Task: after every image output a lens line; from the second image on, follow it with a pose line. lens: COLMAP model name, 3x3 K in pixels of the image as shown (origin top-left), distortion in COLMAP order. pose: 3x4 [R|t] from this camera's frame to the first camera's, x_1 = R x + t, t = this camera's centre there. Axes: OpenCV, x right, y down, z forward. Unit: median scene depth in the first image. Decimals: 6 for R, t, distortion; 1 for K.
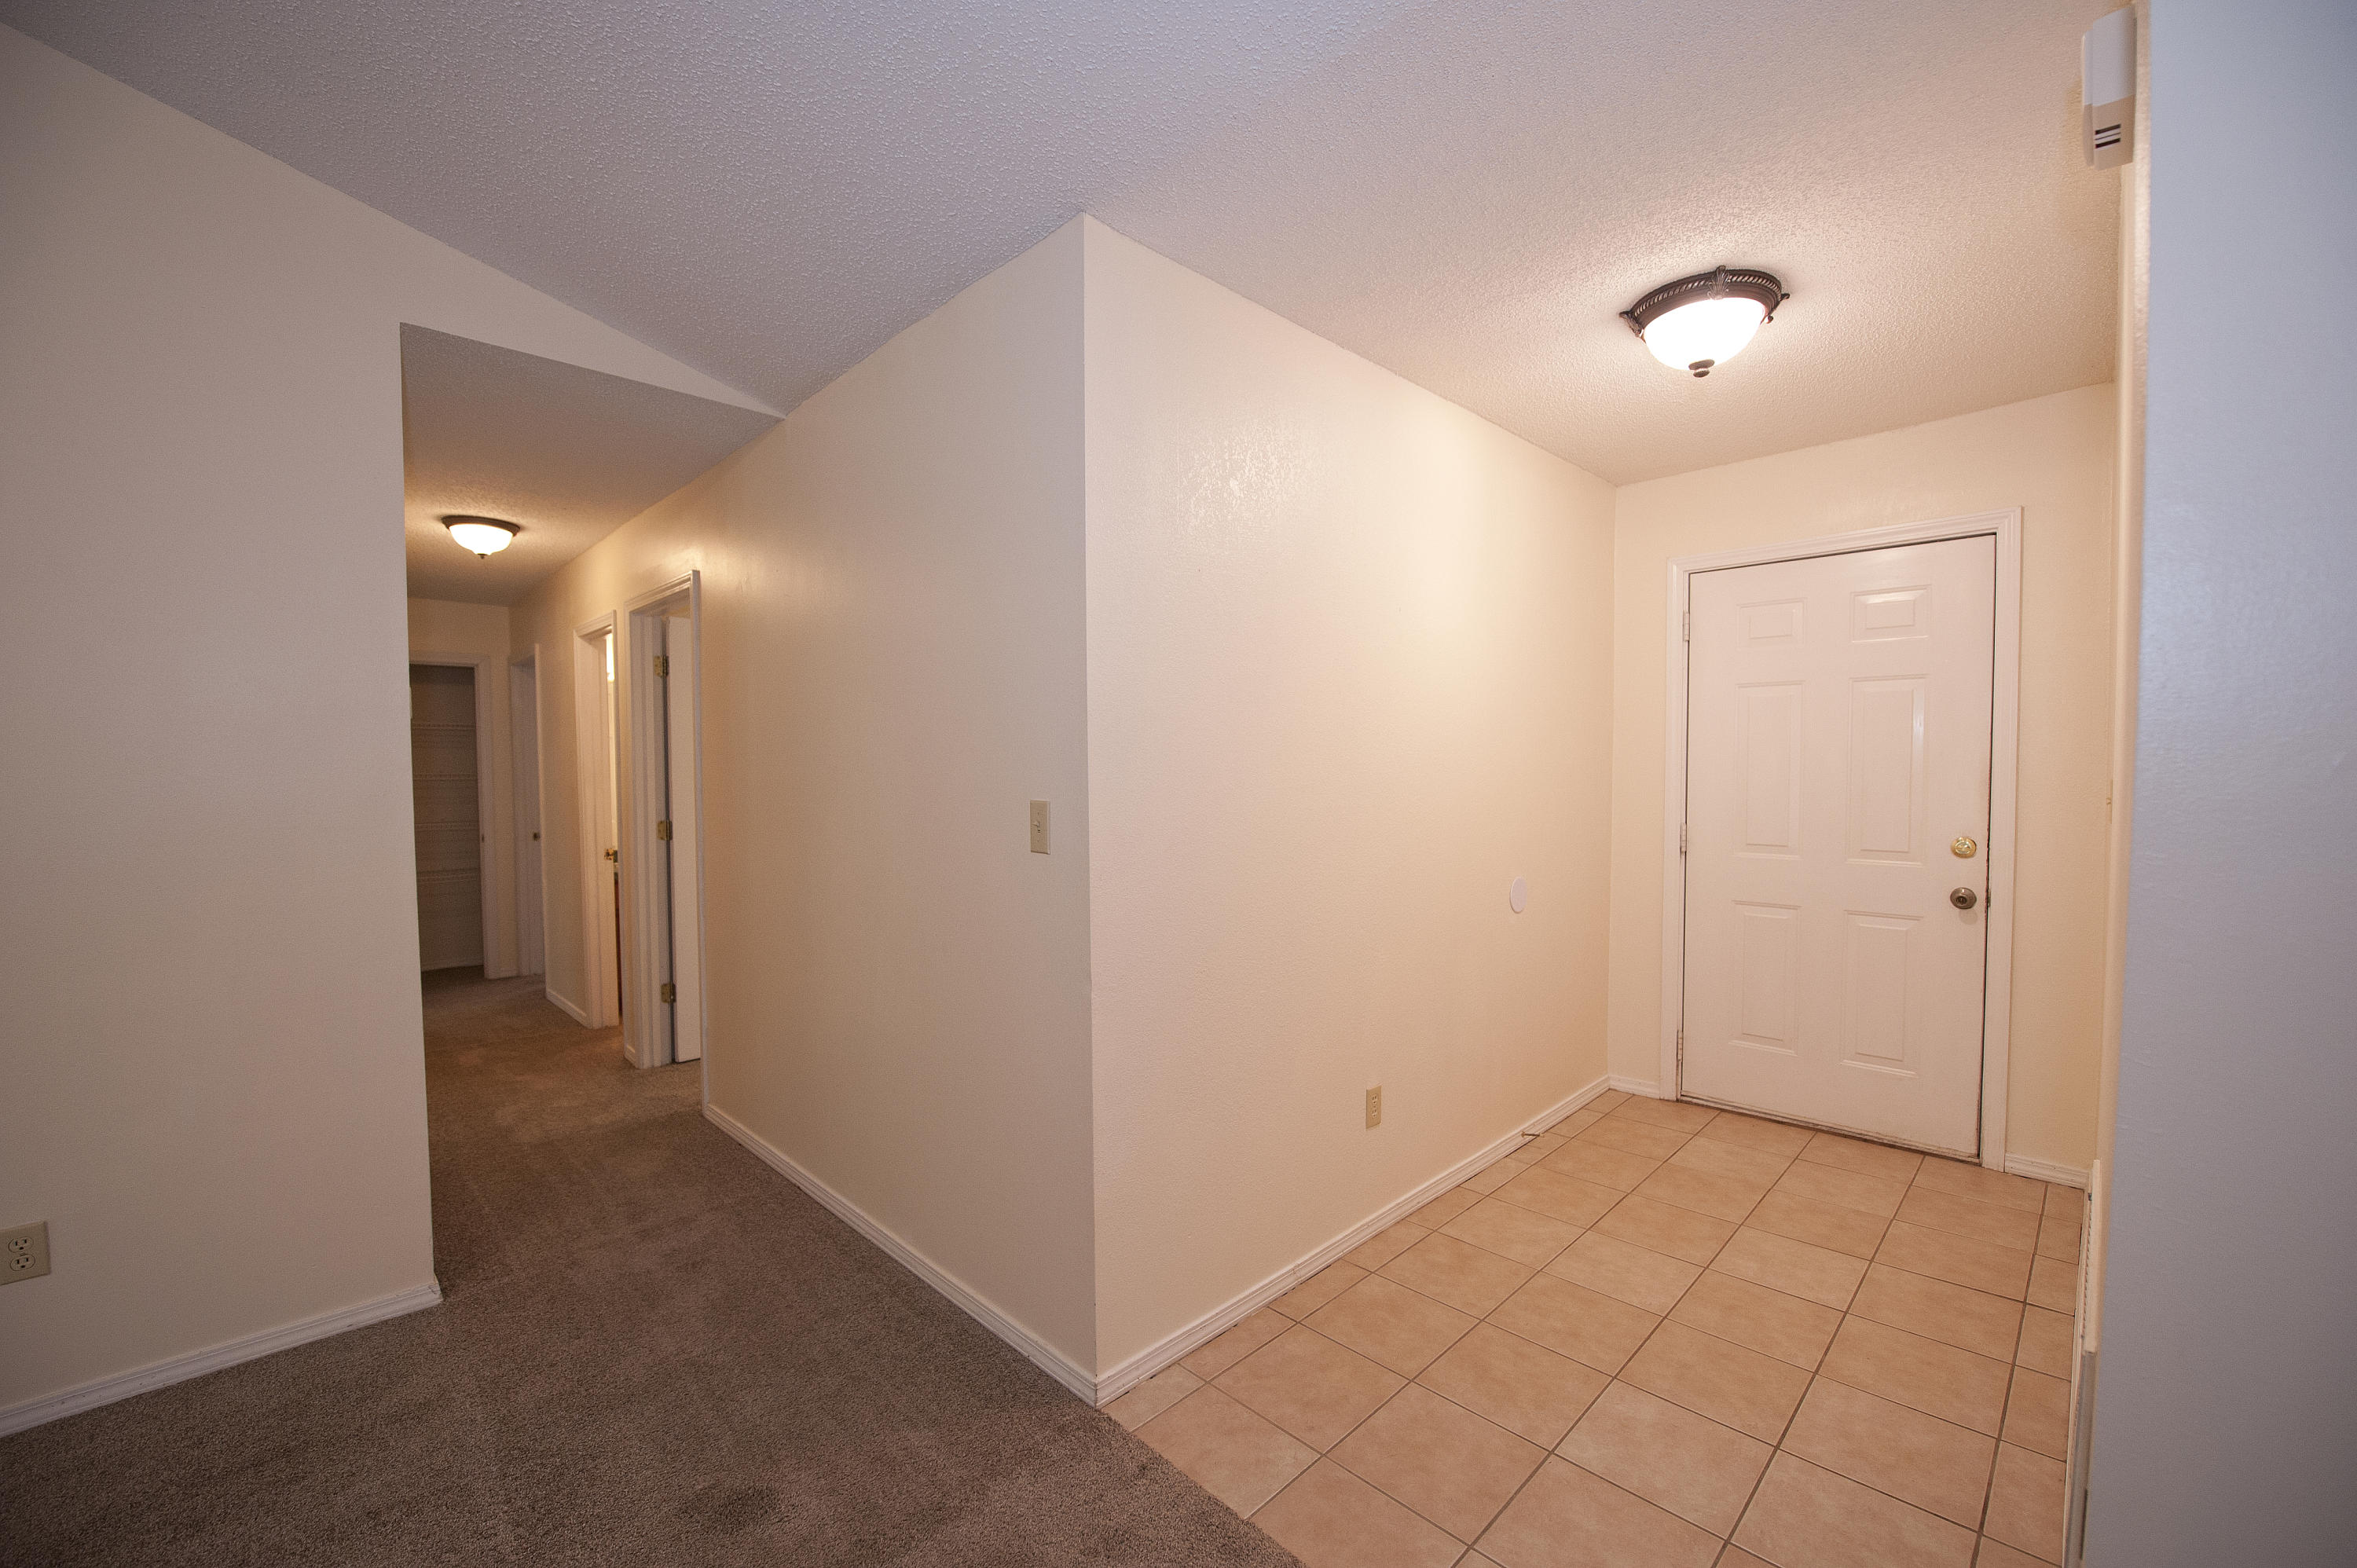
lens RADIAL K [[942.7, 0, 1188.3], [0, 942.7, 795.5], [0, 0, 1]] dist [-0.011224, -0.004349]
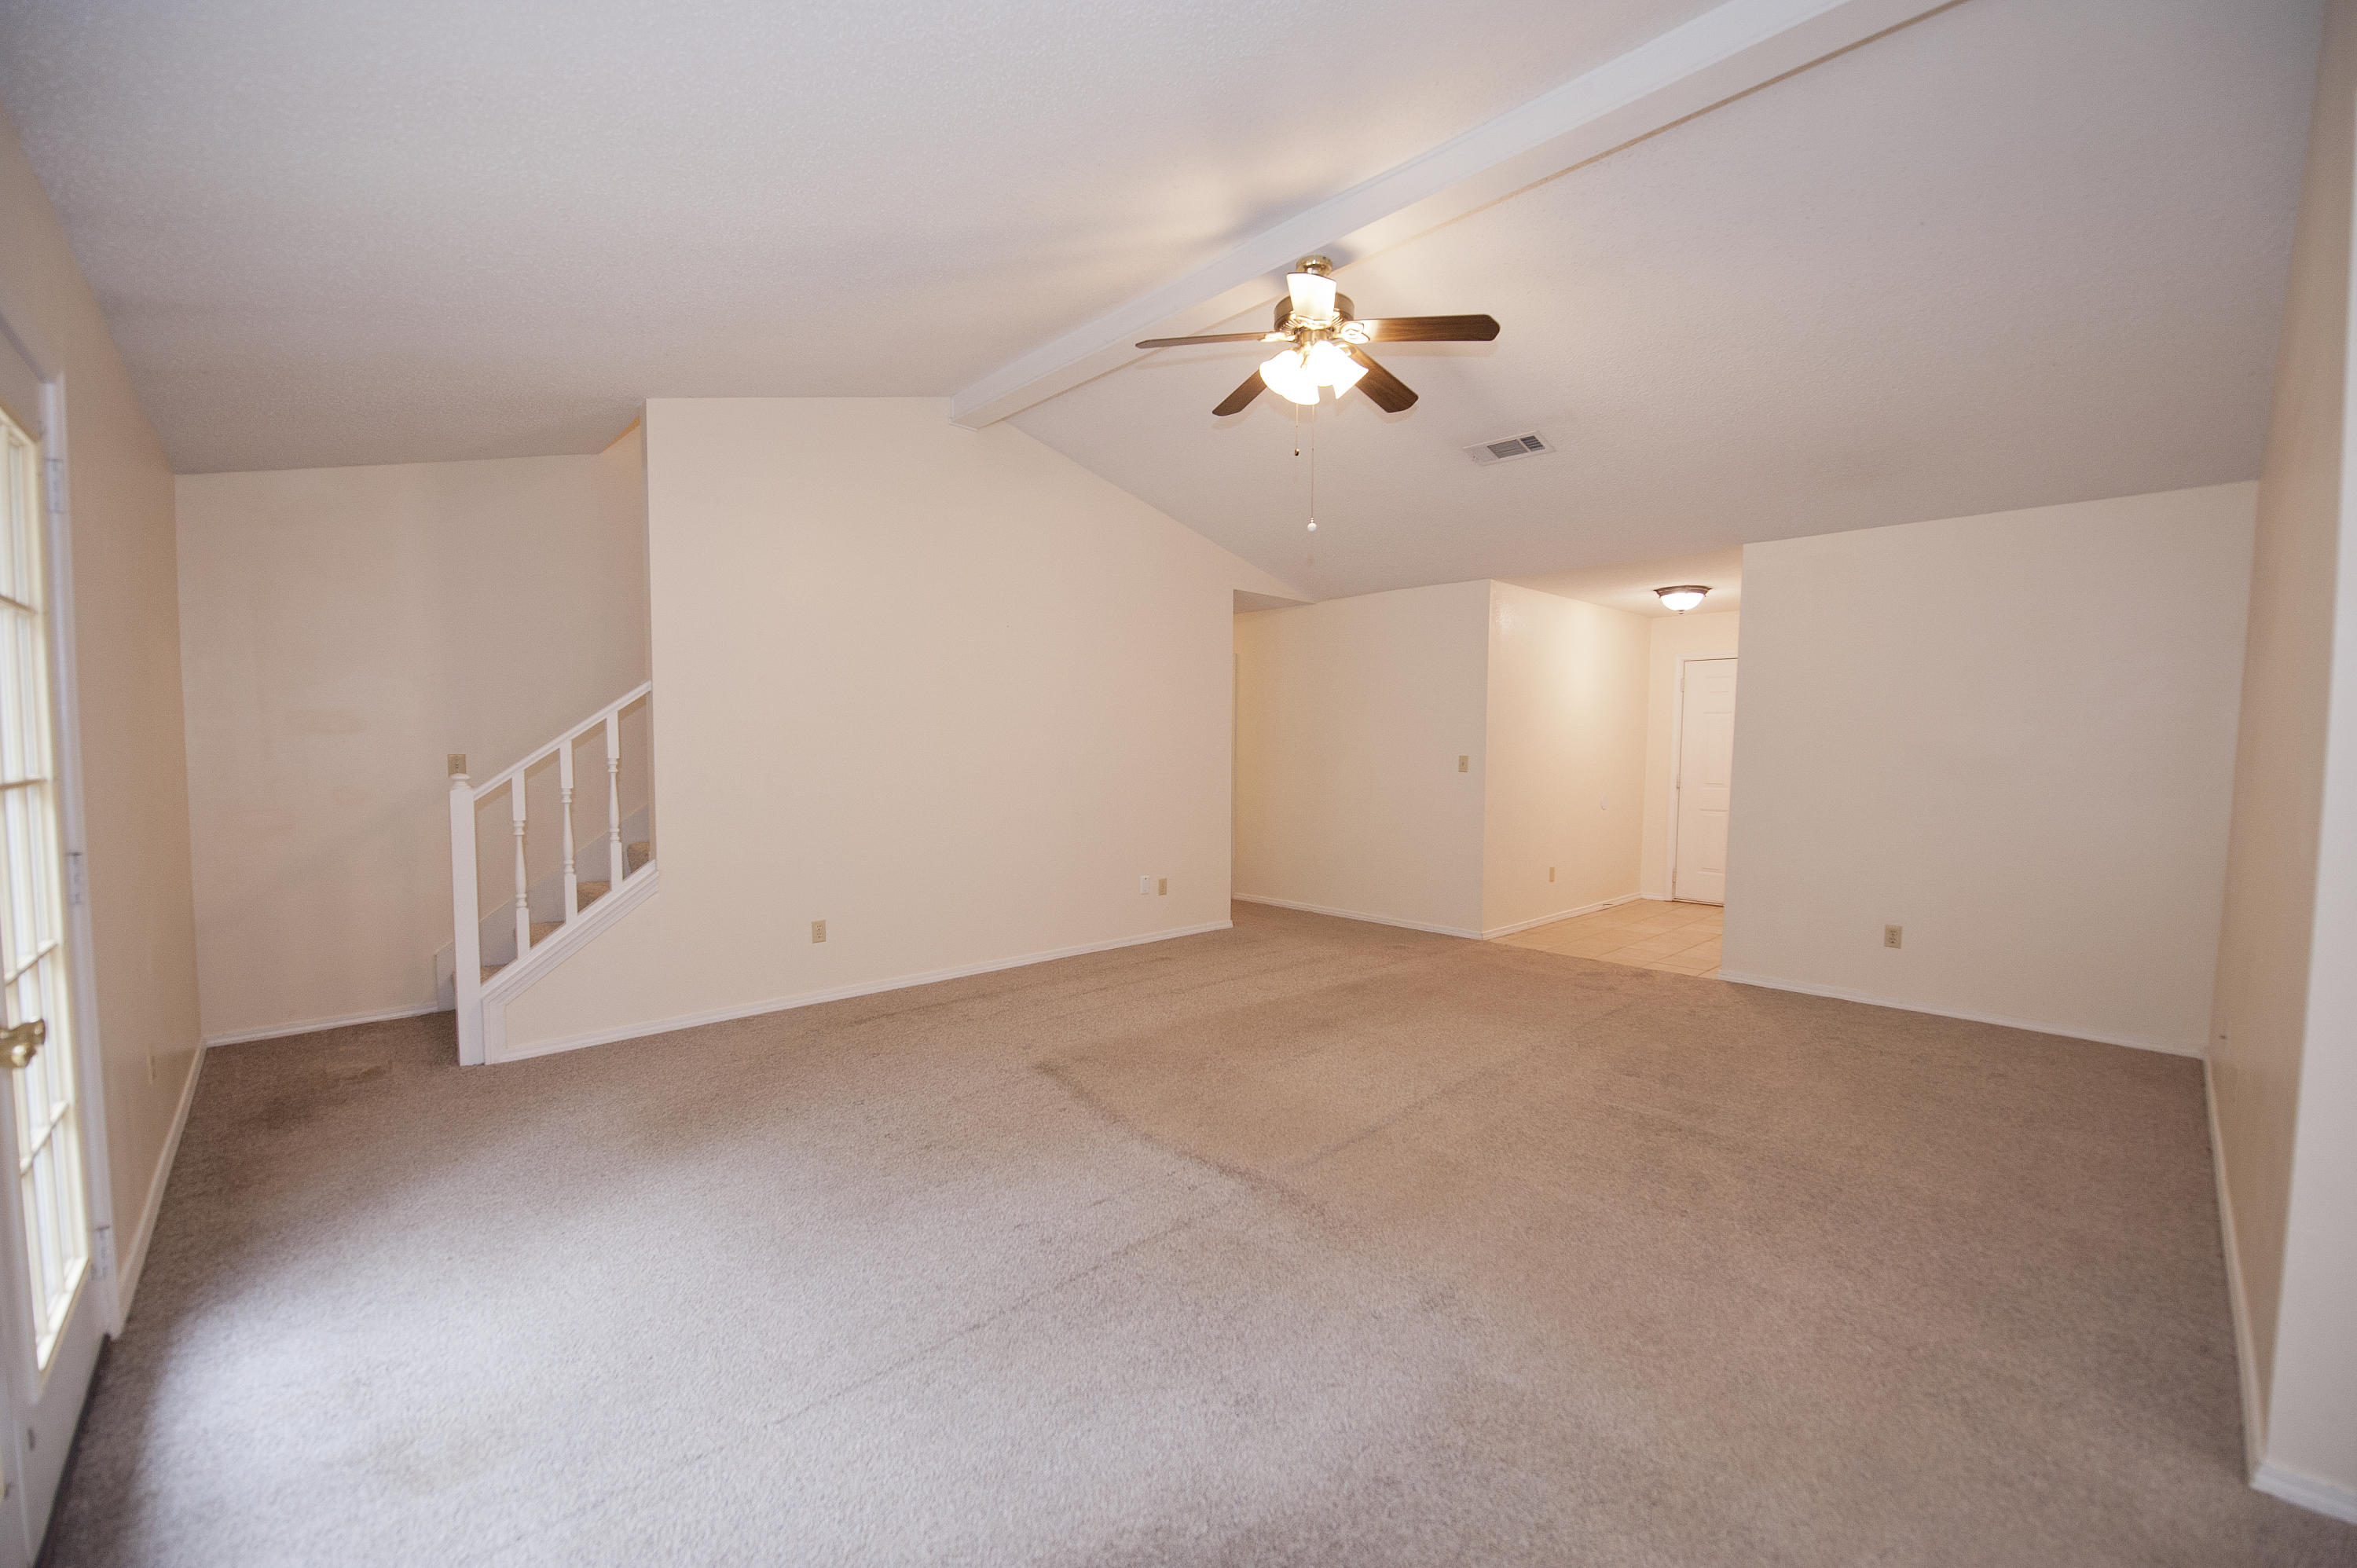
lens RADIAL K [[942.7, 0, 1188.3], [0, 942.7, 795.5], [0, 0, 1]] dist [-0.011224, -0.004349]
pose [[0.999502, 0.017293, -0.026395, -0.674986], [-0.016863, 0.999723, 0.016445, 0.071334], [0.026672, -0.015992, 0.999516, -1.477997]]
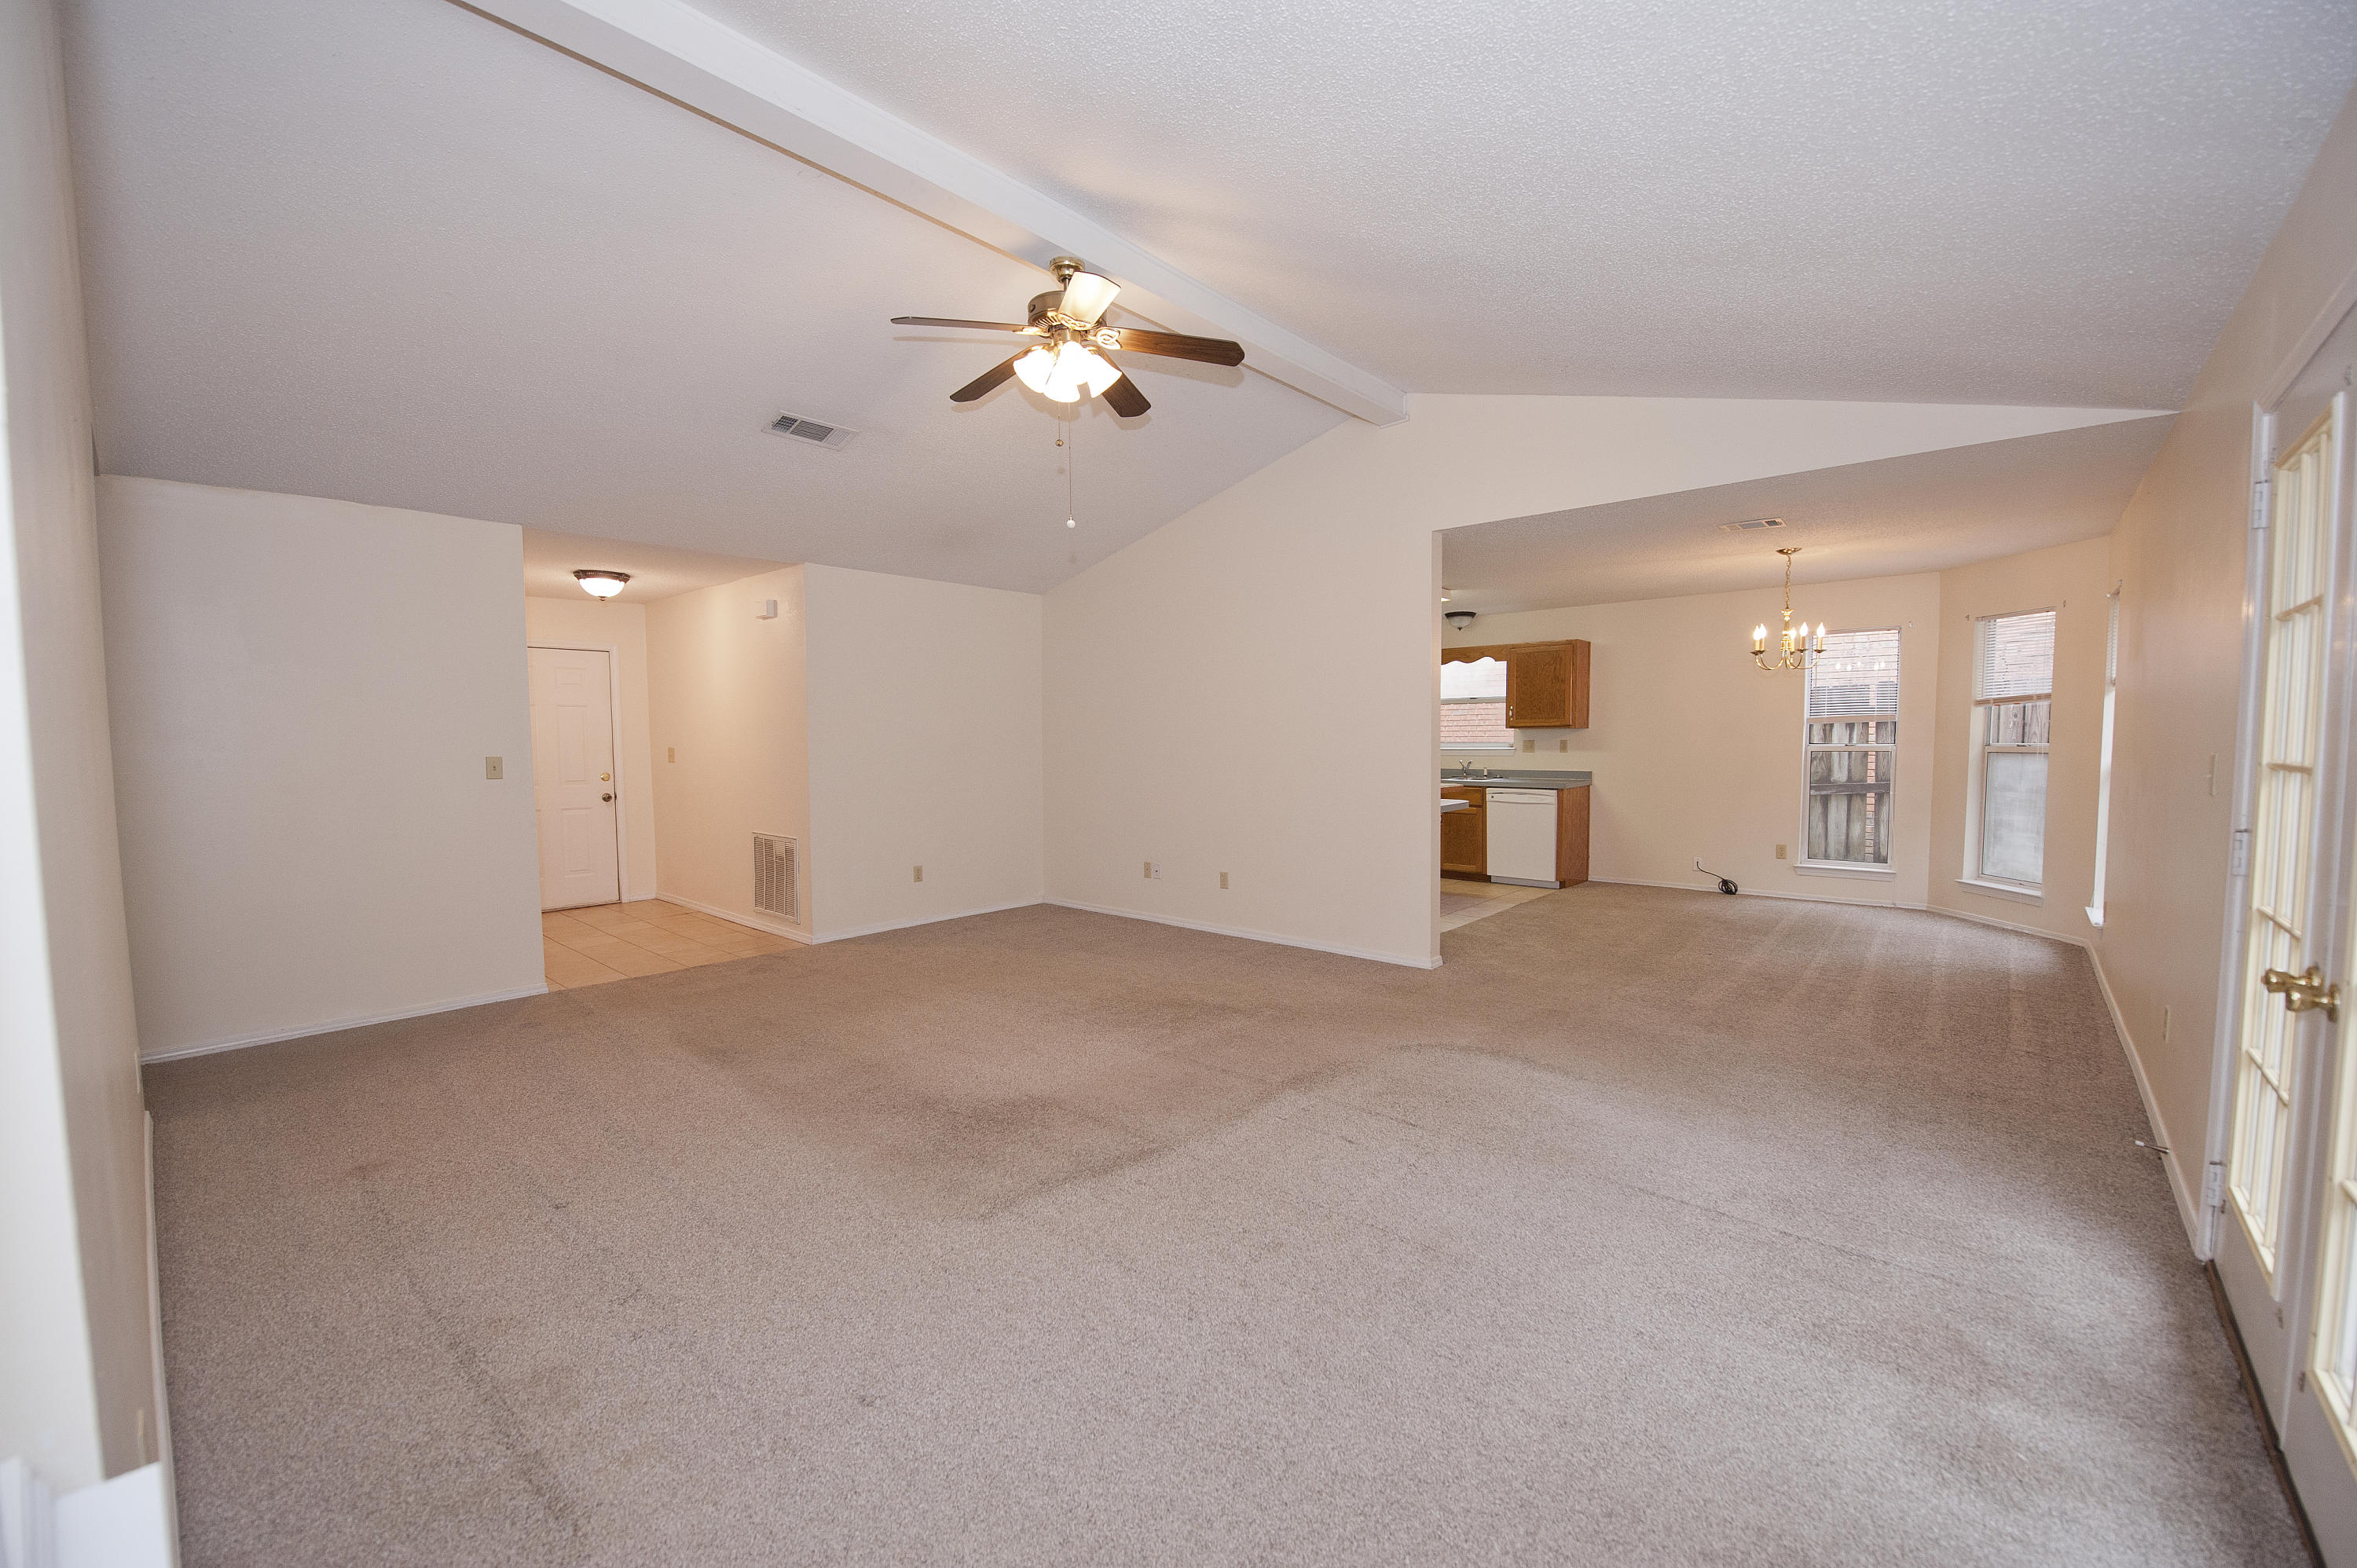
lens RADIAL K [[942.7, 0, 1188.3], [0, 942.7, 795.5], [0, 0, 1]] dist [-0.011224, -0.004349]
pose [[-0.063465, -0.055454, 0.996442, -1.749313], [0.047821, 0.997139, 0.058539, 0.033694], [-0.996838, 0.051366, -0.060632, -0.384134]]
